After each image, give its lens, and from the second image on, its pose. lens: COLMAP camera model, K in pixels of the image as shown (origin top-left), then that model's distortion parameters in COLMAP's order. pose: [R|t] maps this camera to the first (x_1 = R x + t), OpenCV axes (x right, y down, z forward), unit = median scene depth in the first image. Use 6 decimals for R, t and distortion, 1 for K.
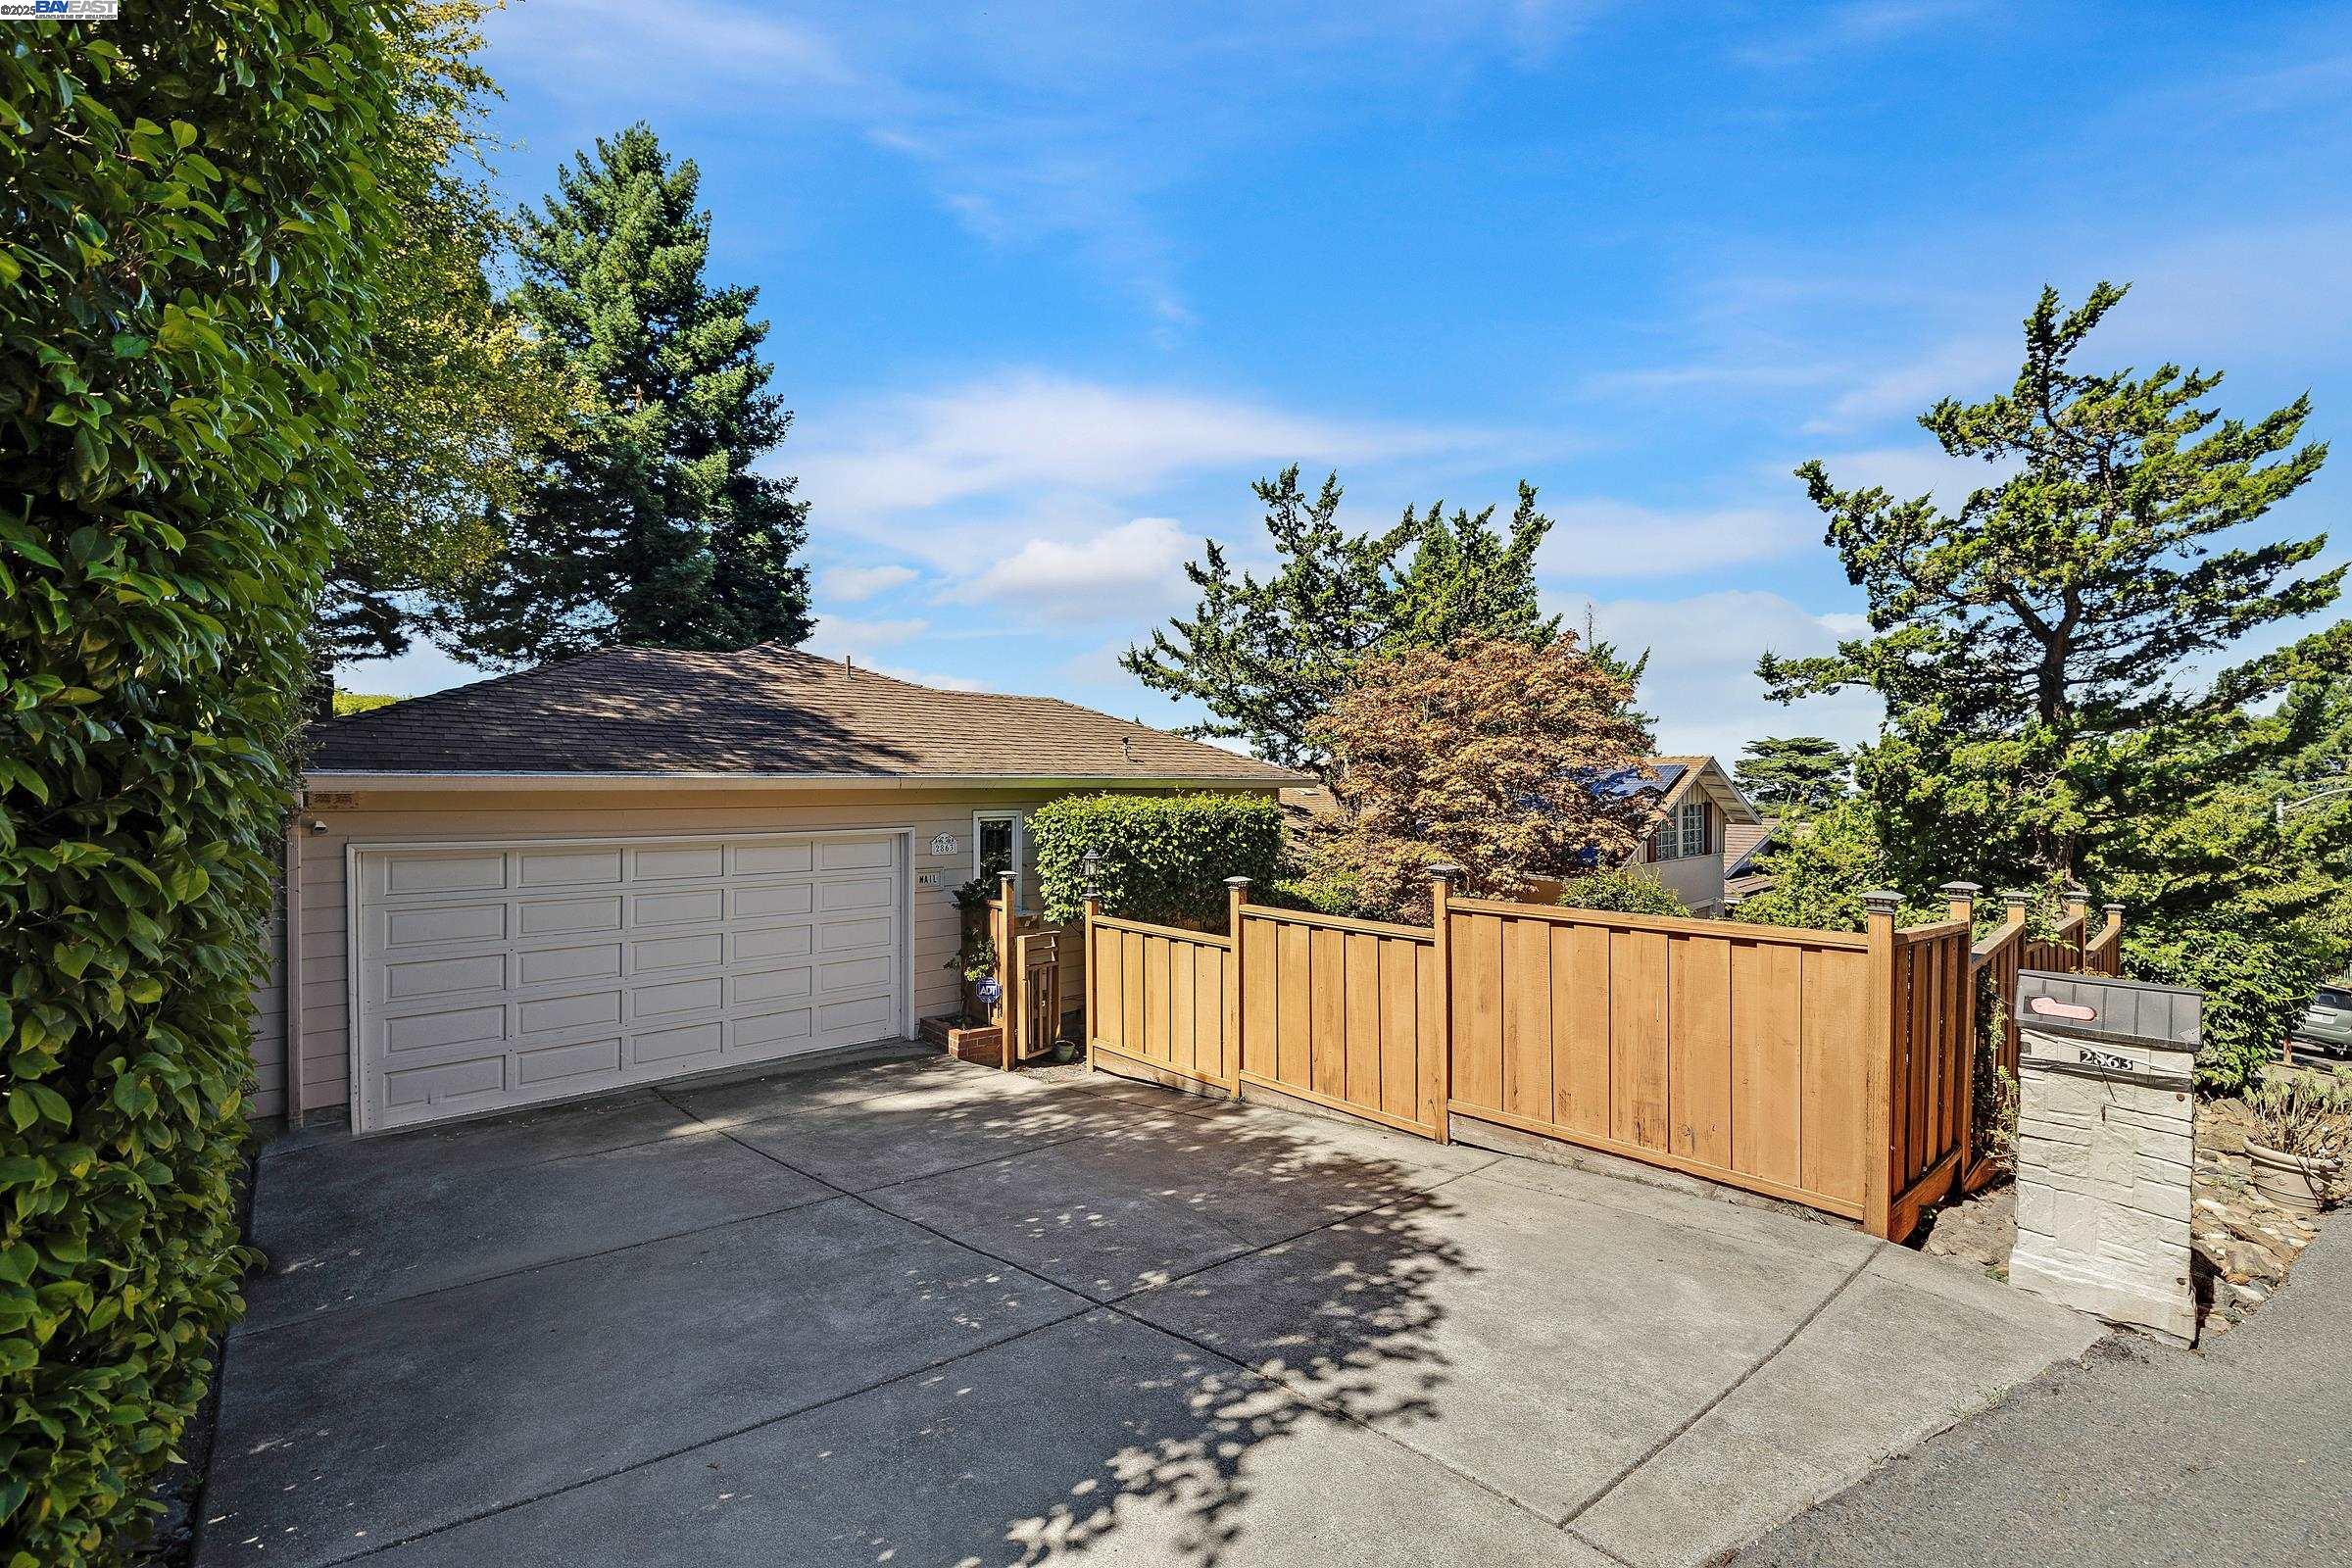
lens RADIAL K [[977.1, 0, 1174.7], [0, 977.1, 793.2], [0, 0, 1]] dist [-0.004372, -0.000120]
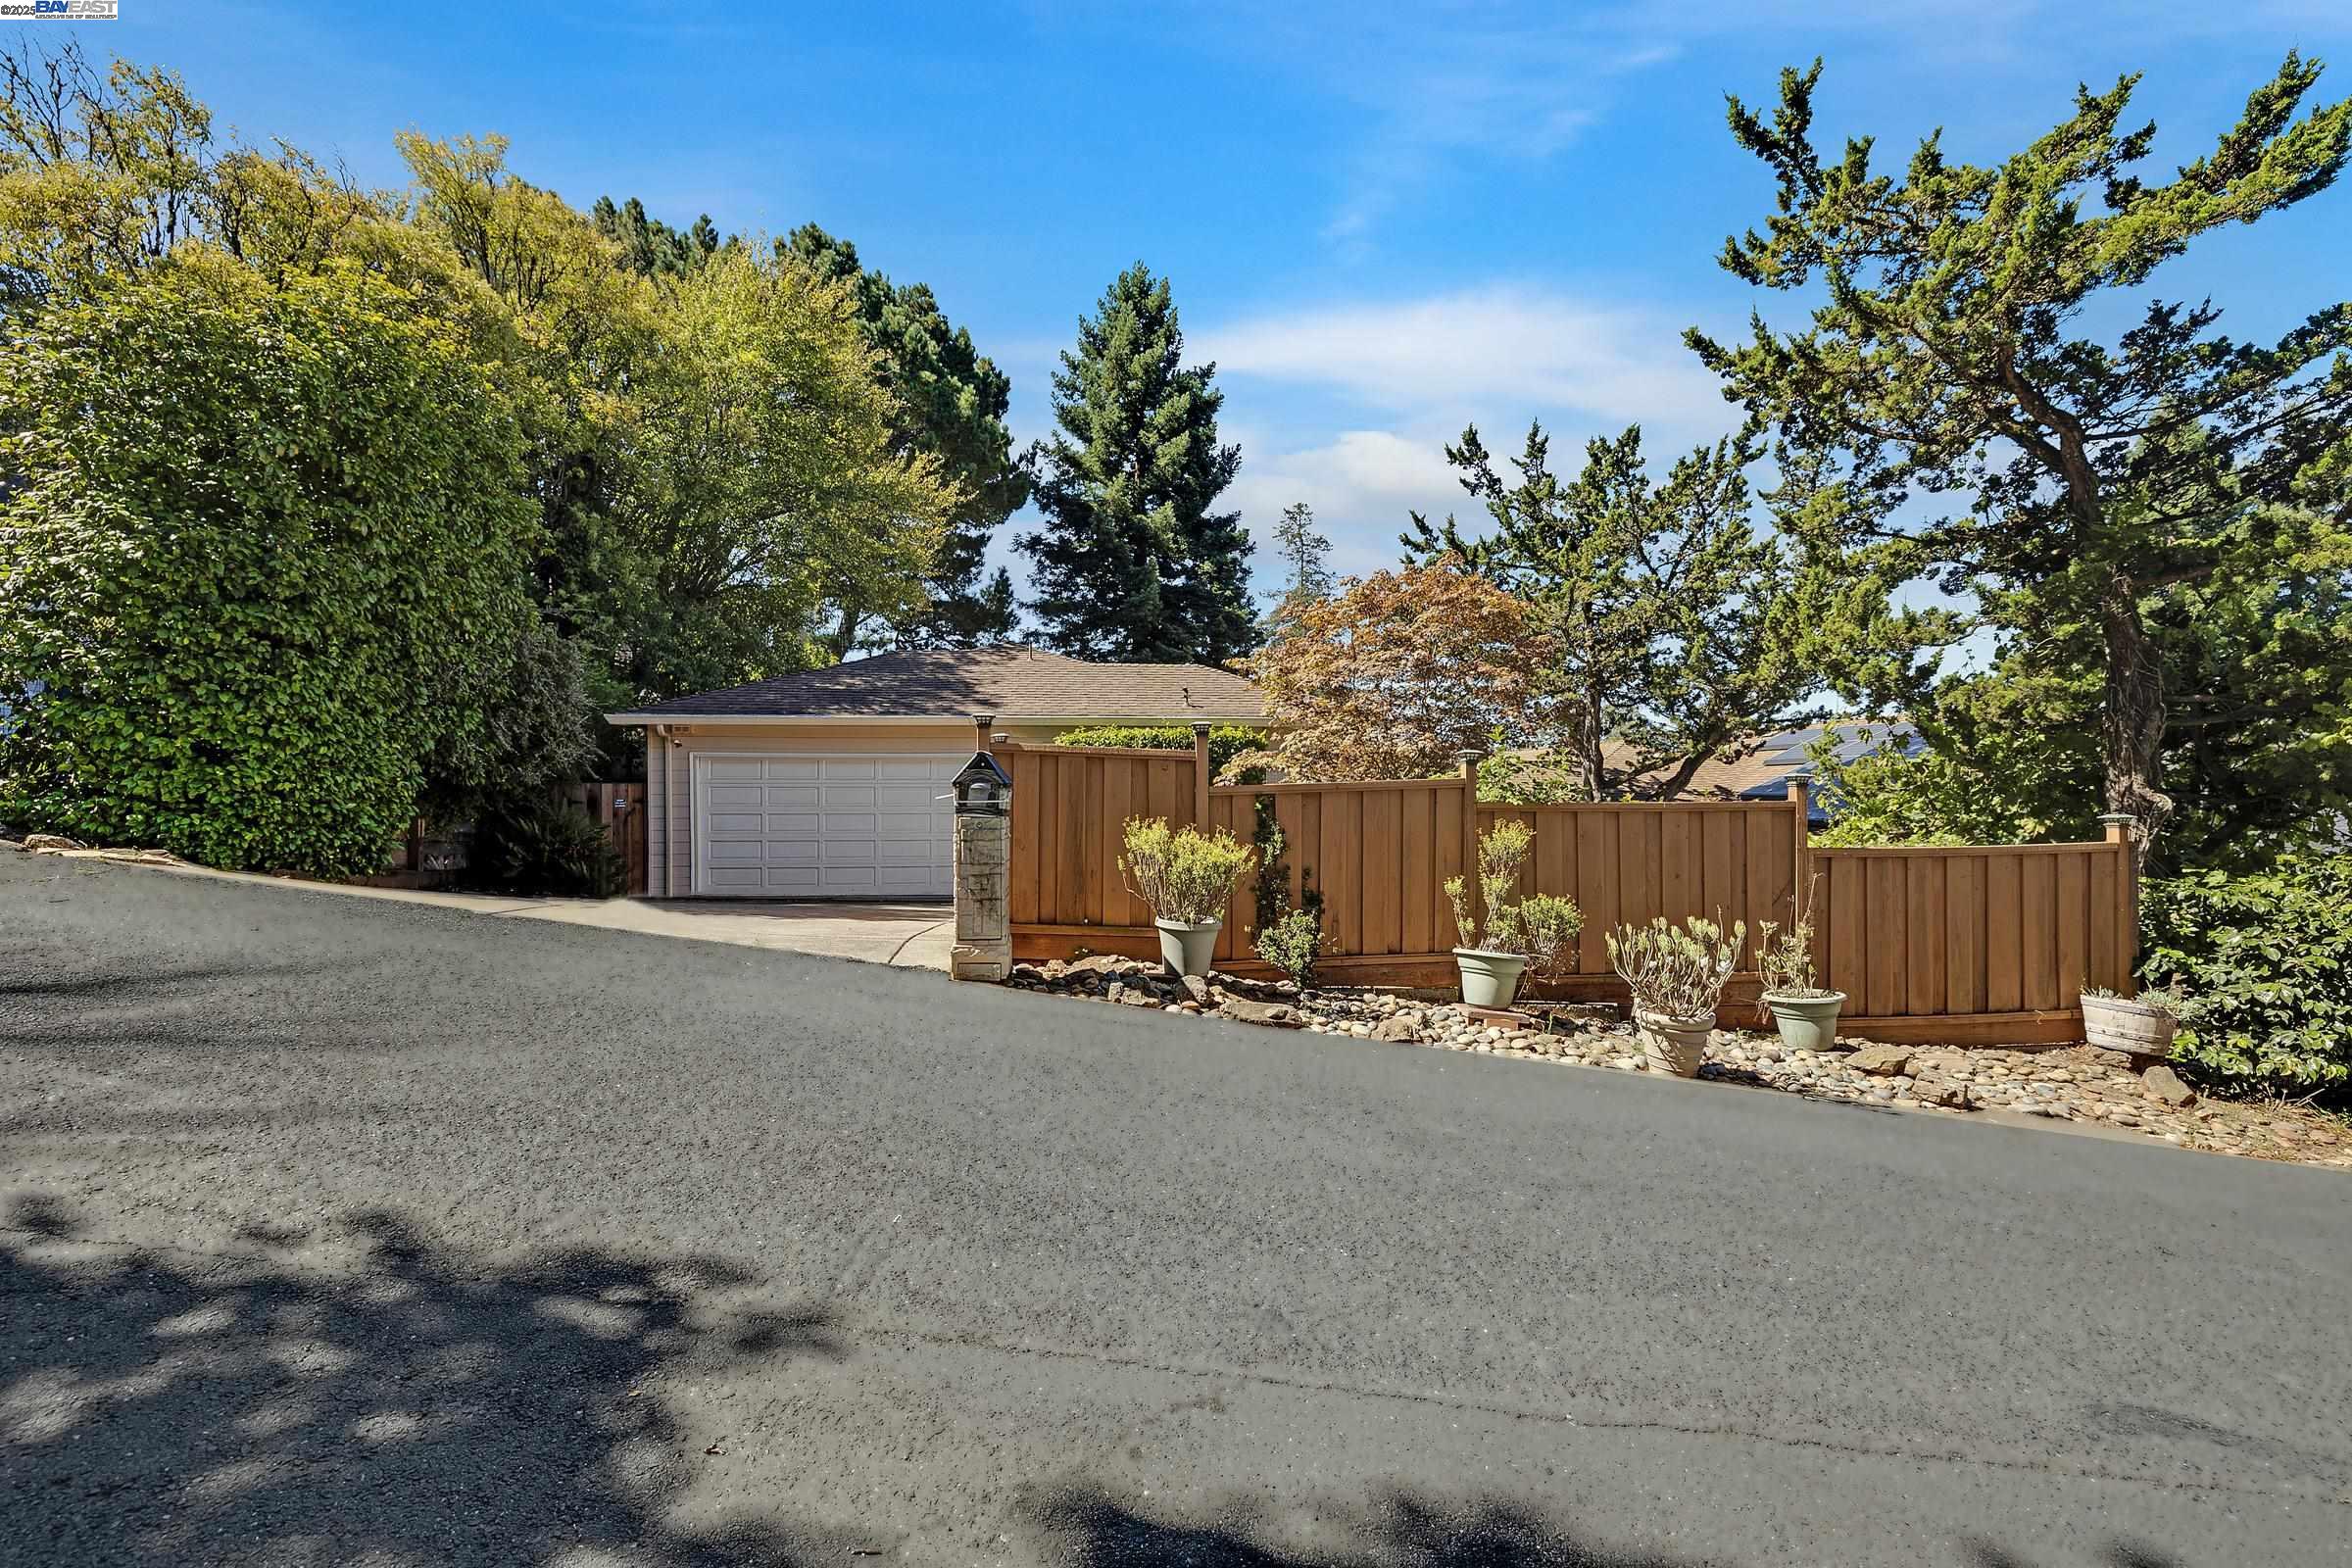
lens RADIAL K [[977.1, 0, 1186.7], [0, 977.1, 787.5], [0, 0, 1]] dist [-0.004372, -0.000120]
pose [[0.801047, -0.006263, -0.598568, 0.306566], [-0.002189, 0.999908, -0.013391, 0.038709], [0.598597, 0.012038, 0.800960, -0.003940]]
